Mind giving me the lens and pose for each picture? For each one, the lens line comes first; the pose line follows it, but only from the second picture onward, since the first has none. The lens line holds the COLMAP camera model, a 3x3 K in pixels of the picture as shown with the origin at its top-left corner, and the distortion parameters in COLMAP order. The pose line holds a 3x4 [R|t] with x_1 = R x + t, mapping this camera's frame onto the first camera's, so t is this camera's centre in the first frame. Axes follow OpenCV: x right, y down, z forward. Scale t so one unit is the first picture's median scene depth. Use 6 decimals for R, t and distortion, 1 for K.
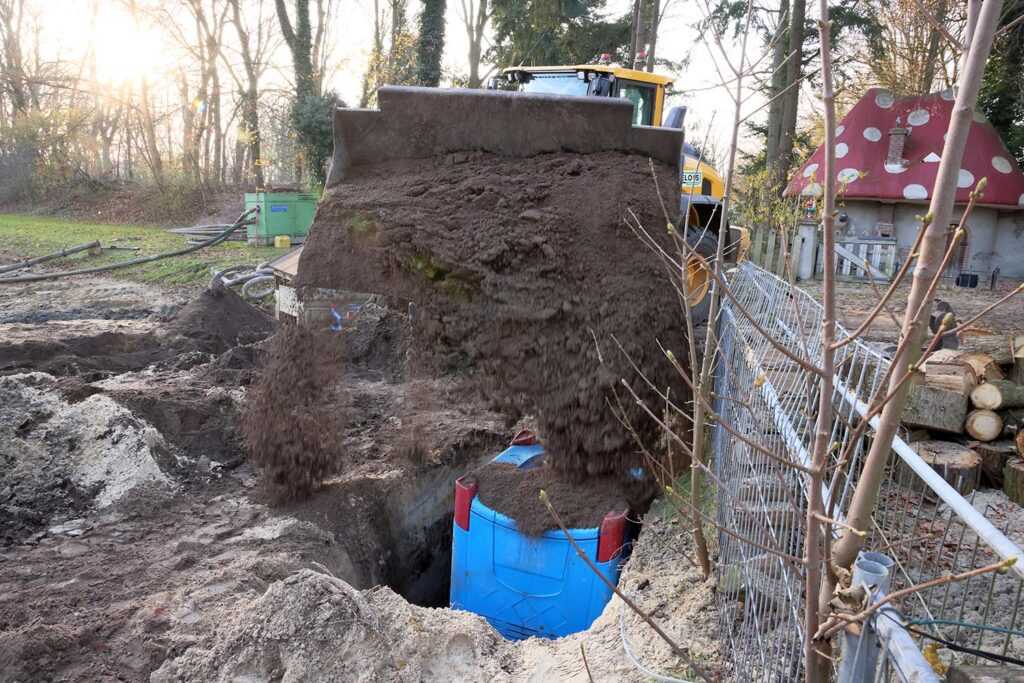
lens RADIAL K [[686.9, 0, 512.0], [0, 686.9, 341.5], [0, 0, 1]] dist [-0.100297, 0.075184]
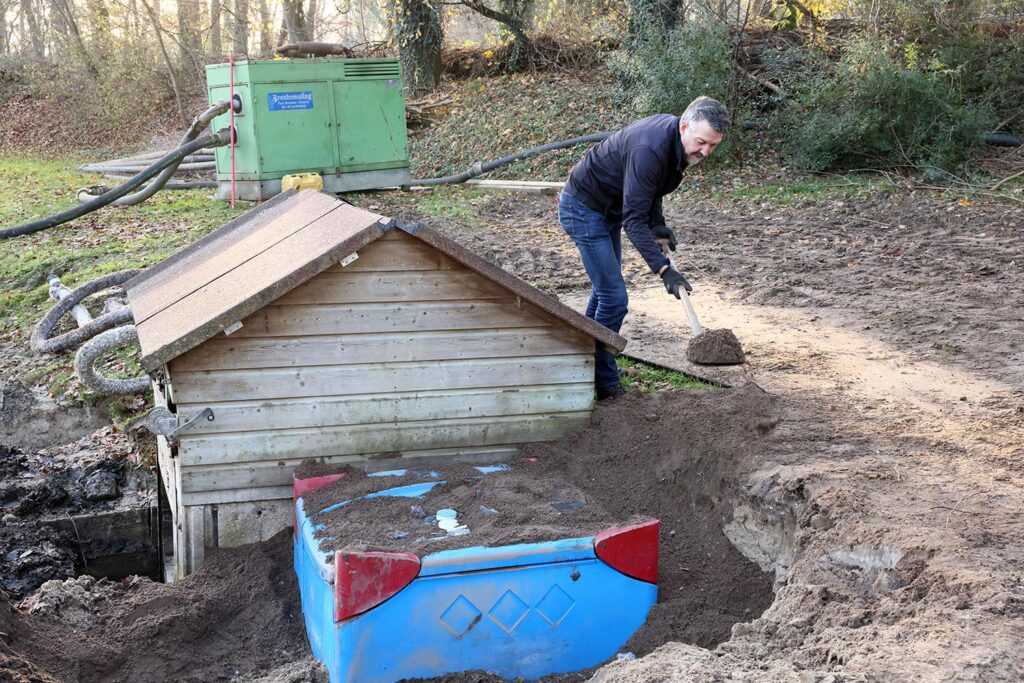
lens RADIAL K [[1366.0, 0, 512.0], [0, 1366.0, 341.5], [0, 0, 1]] dist [0.004780, -0.001440]
pose [[0.968240, -0.006568, -0.249935, -0.043037], [0.002039, 0.999829, -0.018375, -0.051193], [0.250013, 0.017282, 0.968088, 0.314043]]
